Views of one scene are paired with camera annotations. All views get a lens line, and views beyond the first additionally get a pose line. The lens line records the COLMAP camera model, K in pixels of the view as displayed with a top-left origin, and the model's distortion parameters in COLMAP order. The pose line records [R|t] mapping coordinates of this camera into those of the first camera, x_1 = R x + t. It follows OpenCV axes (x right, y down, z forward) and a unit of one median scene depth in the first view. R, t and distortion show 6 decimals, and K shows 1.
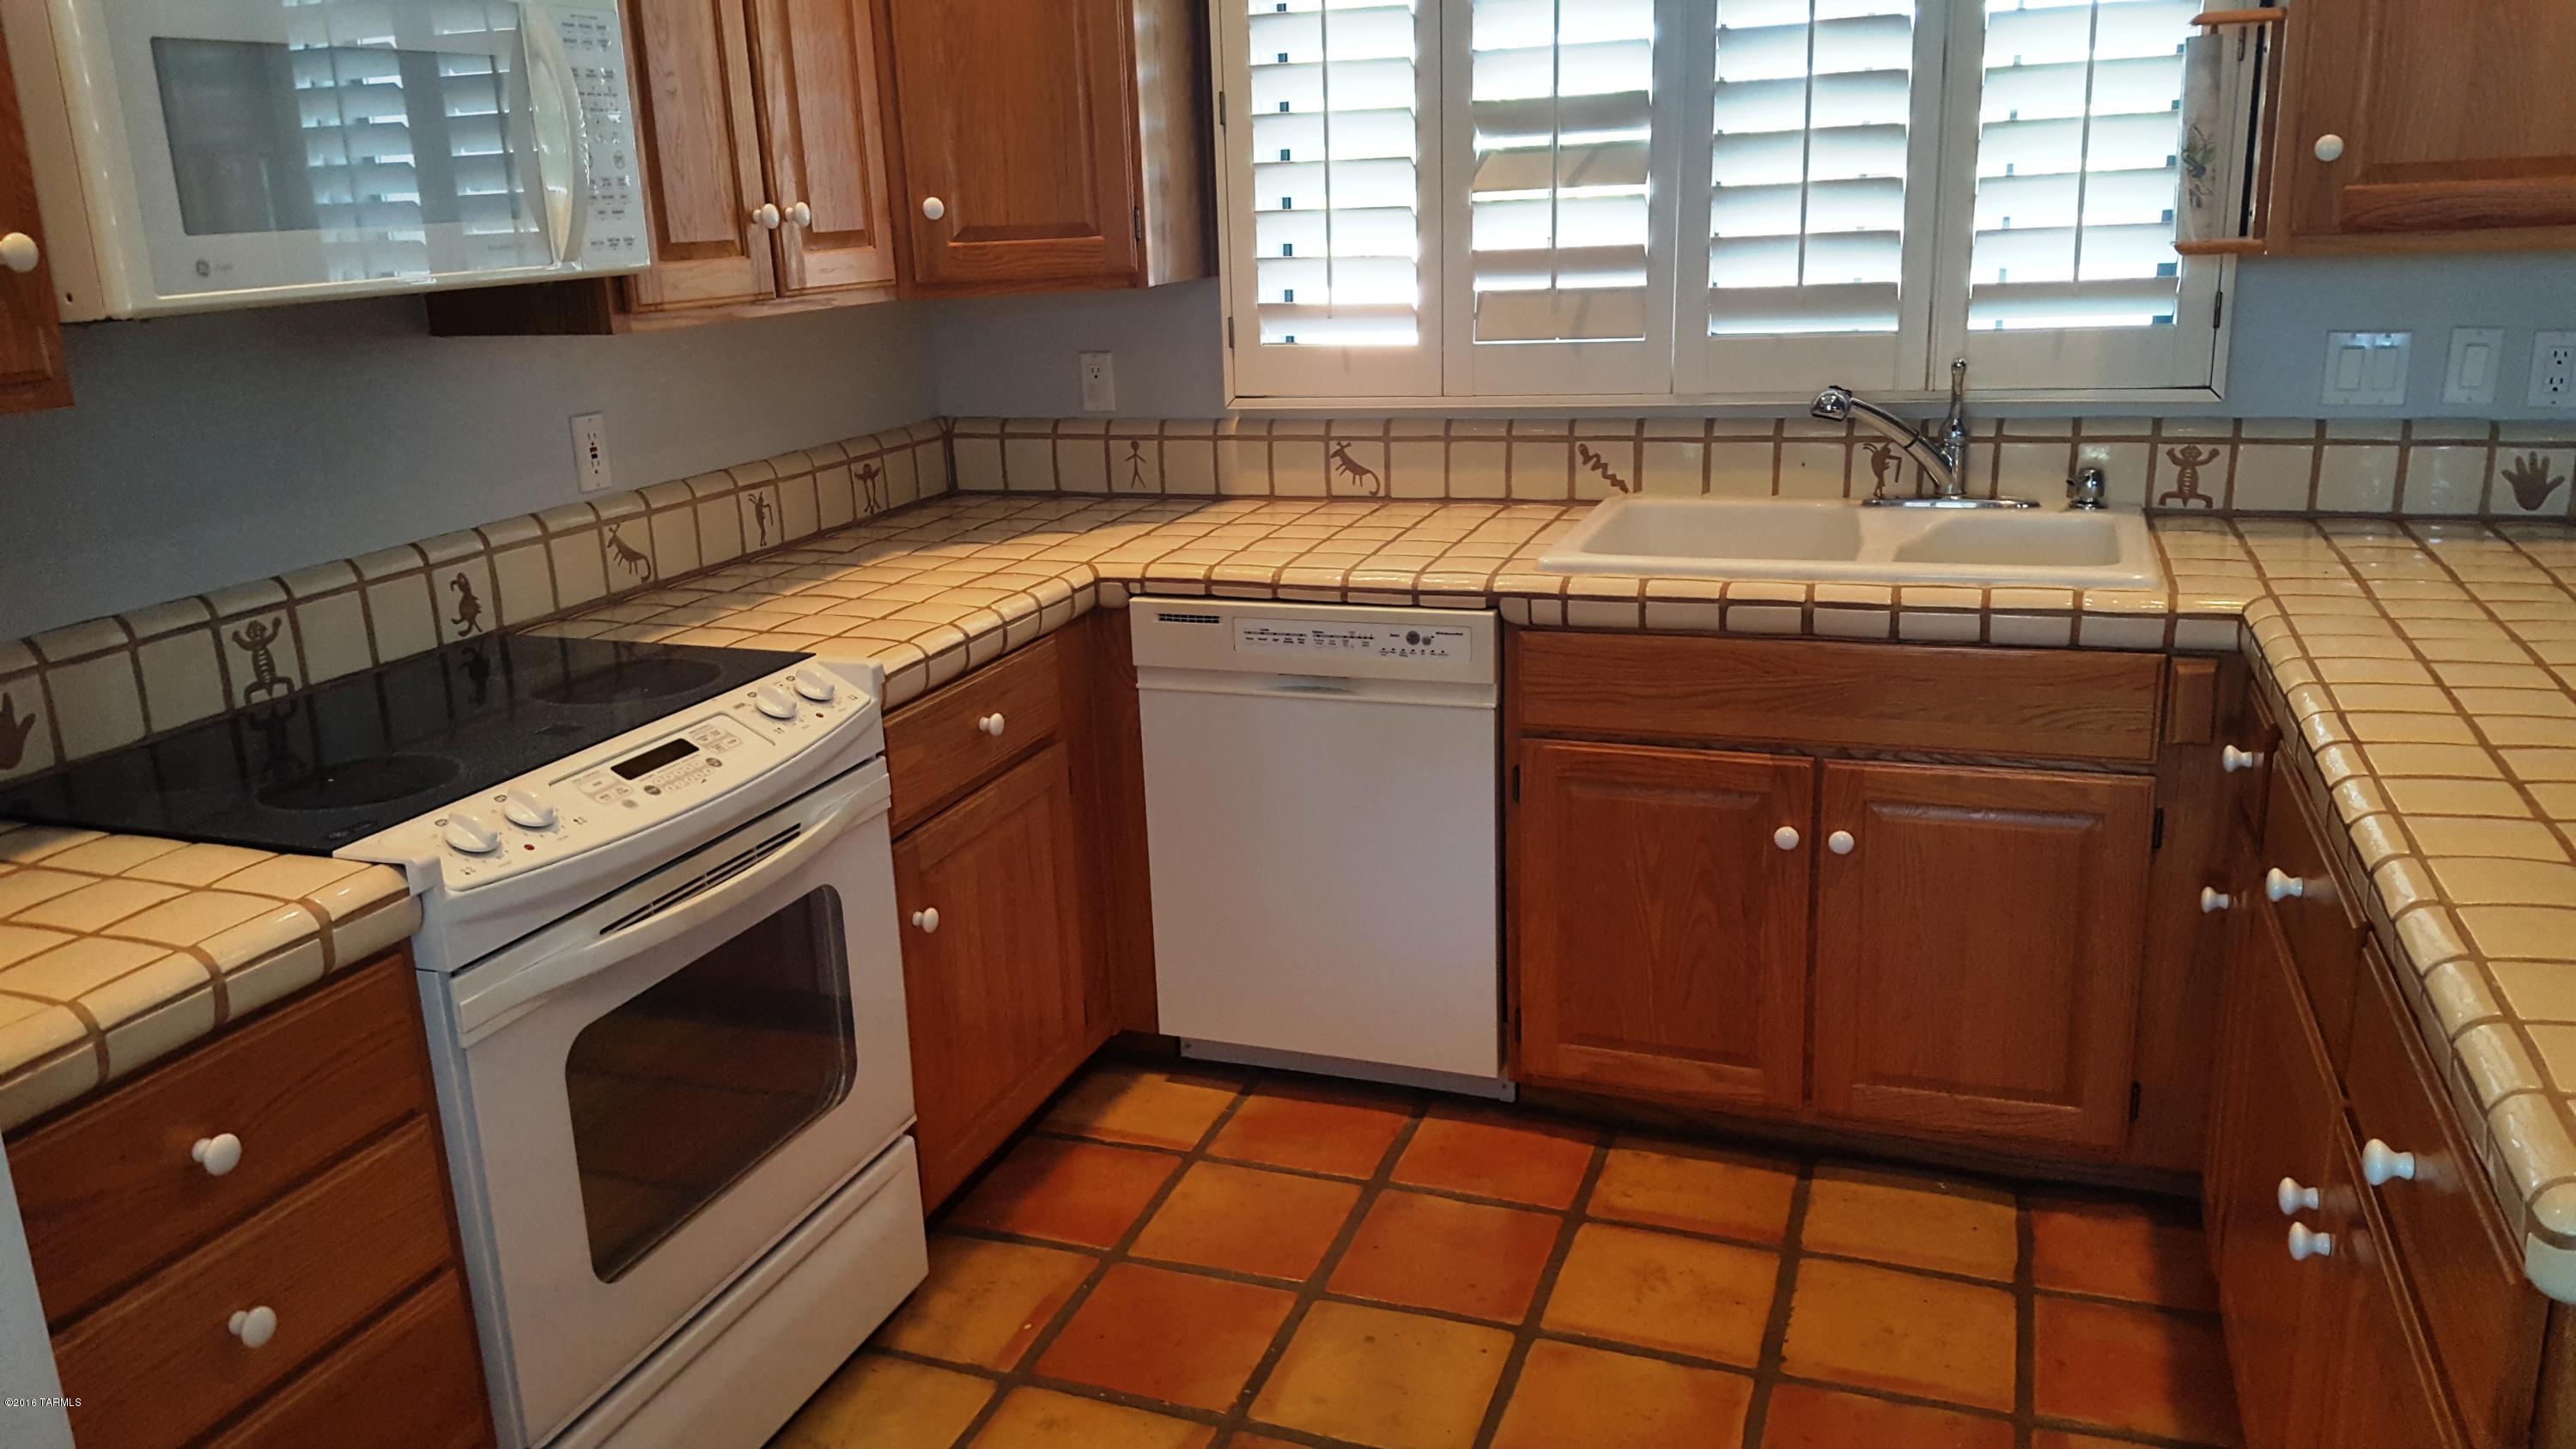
lens RADIAL K [[1937.8, 0, 1287.6], [0, 1937.8, 735.4], [0, 0, 1]] dist [0.092551, -0.140751]
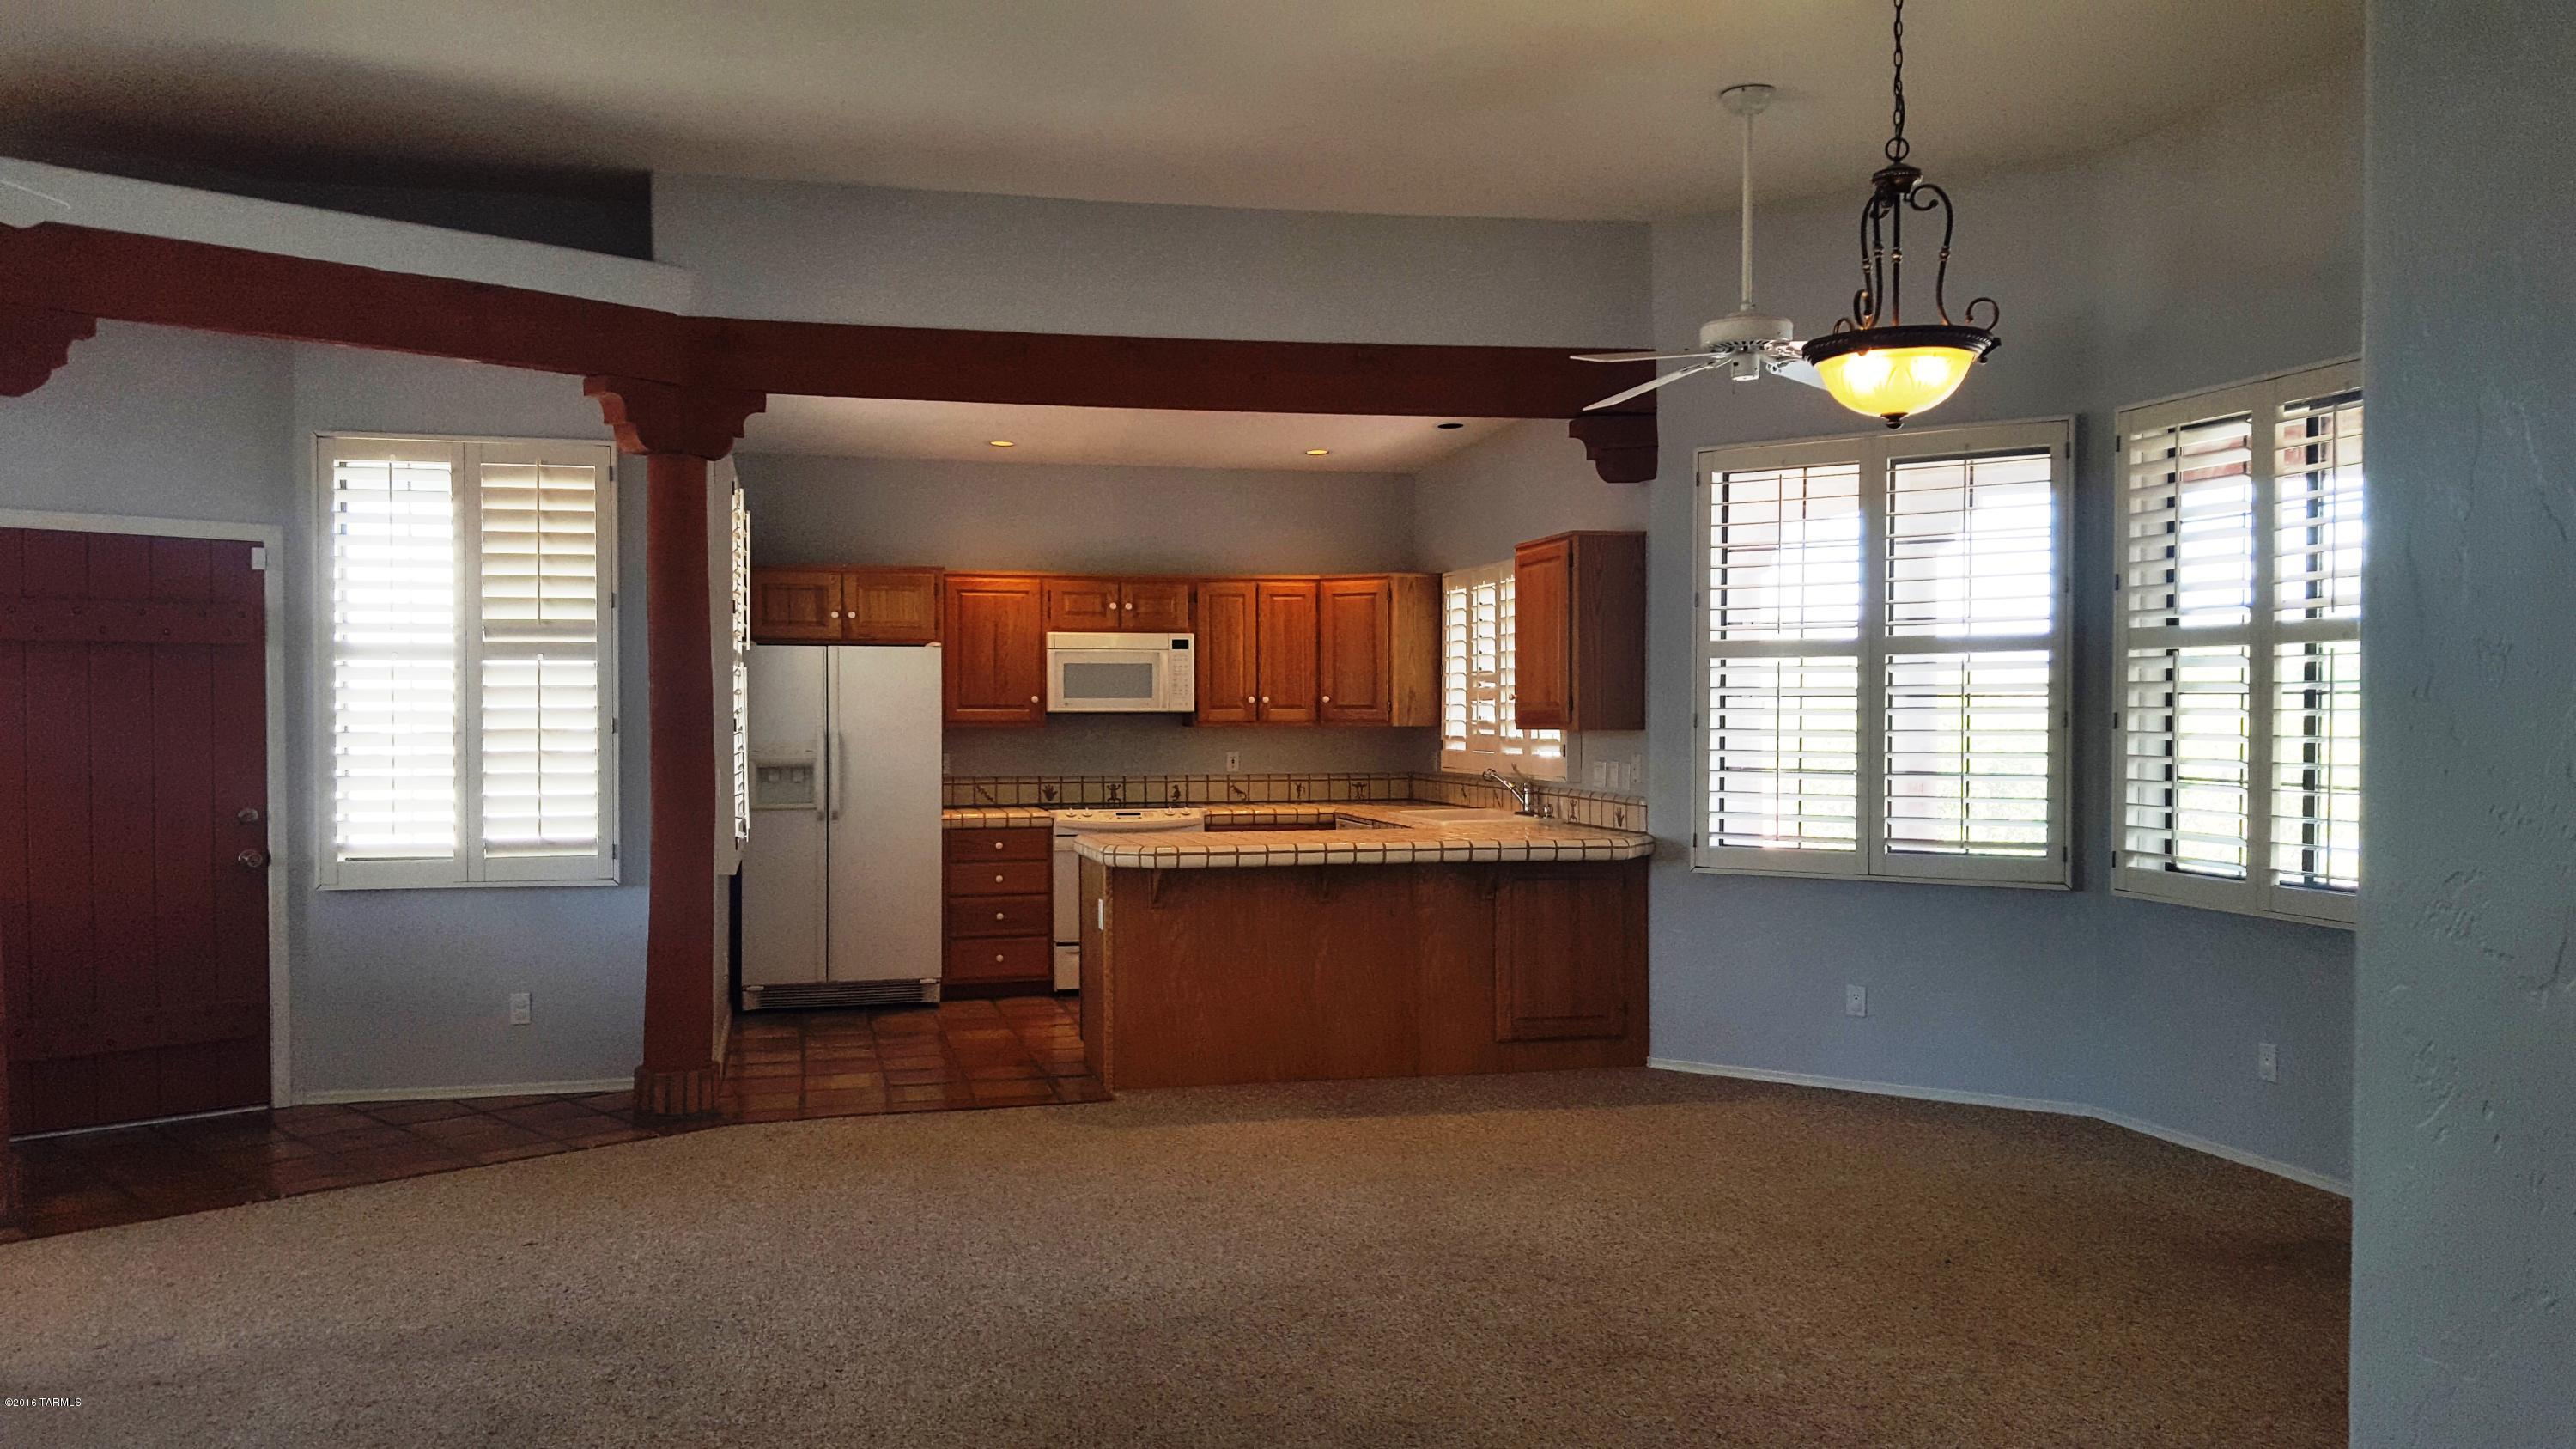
lens RADIAL K [[1937.8, 0, 1248.0], [0, 1937.8, 754.8], [0, 0, 1]] dist [0.092551, -0.140751]
pose [[0.558971, 0.050777, -0.827631, 2.694235], [-0.242859, 0.964378, -0.104857, 0.216554], [0.792825, 0.259610, 0.551390, -0.978711]]
